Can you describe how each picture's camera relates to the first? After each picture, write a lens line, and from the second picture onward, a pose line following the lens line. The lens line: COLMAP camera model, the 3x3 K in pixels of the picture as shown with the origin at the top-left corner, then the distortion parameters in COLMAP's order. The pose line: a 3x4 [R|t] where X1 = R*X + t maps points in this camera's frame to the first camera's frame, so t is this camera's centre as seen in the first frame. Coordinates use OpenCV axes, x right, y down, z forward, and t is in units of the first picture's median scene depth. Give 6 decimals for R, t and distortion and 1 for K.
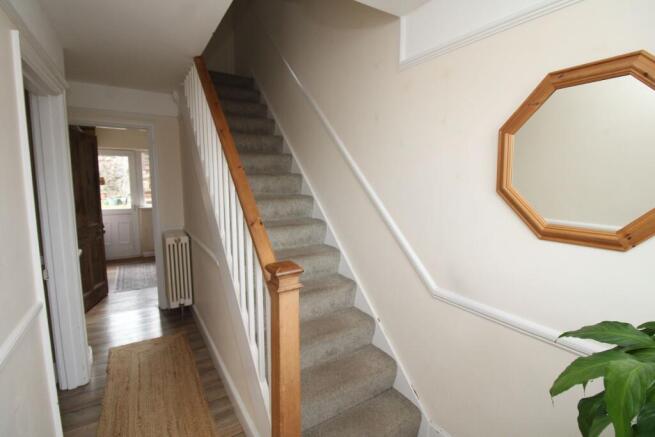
lens RADIAL K [[305.4, 0, 326.0], [0, 305.4, 216.1], [0, 0, 1]] dist [-0.012700, -0.000524]
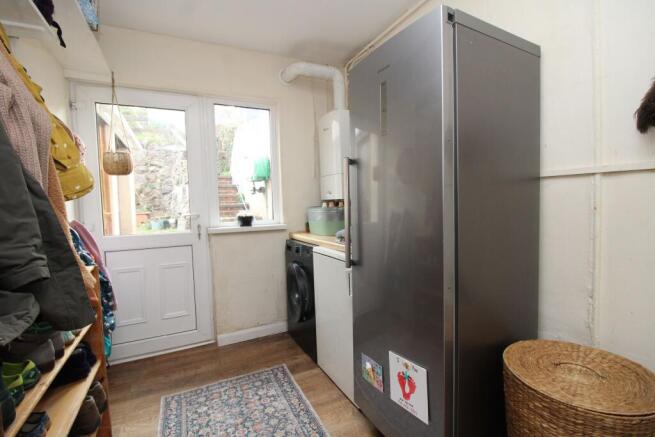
lens RADIAL K [[305.4, 0, 328.3], [0, 305.4, 218.8], [0, 0, 1]] dist [-0.012700, -0.000524]
pose [[0.993404, -0.033636, -0.109619, -0.209059], [0.027229, 0.997861, -0.059426, -0.007540], [0.111384, 0.056049, 0.992196, 0.309310]]
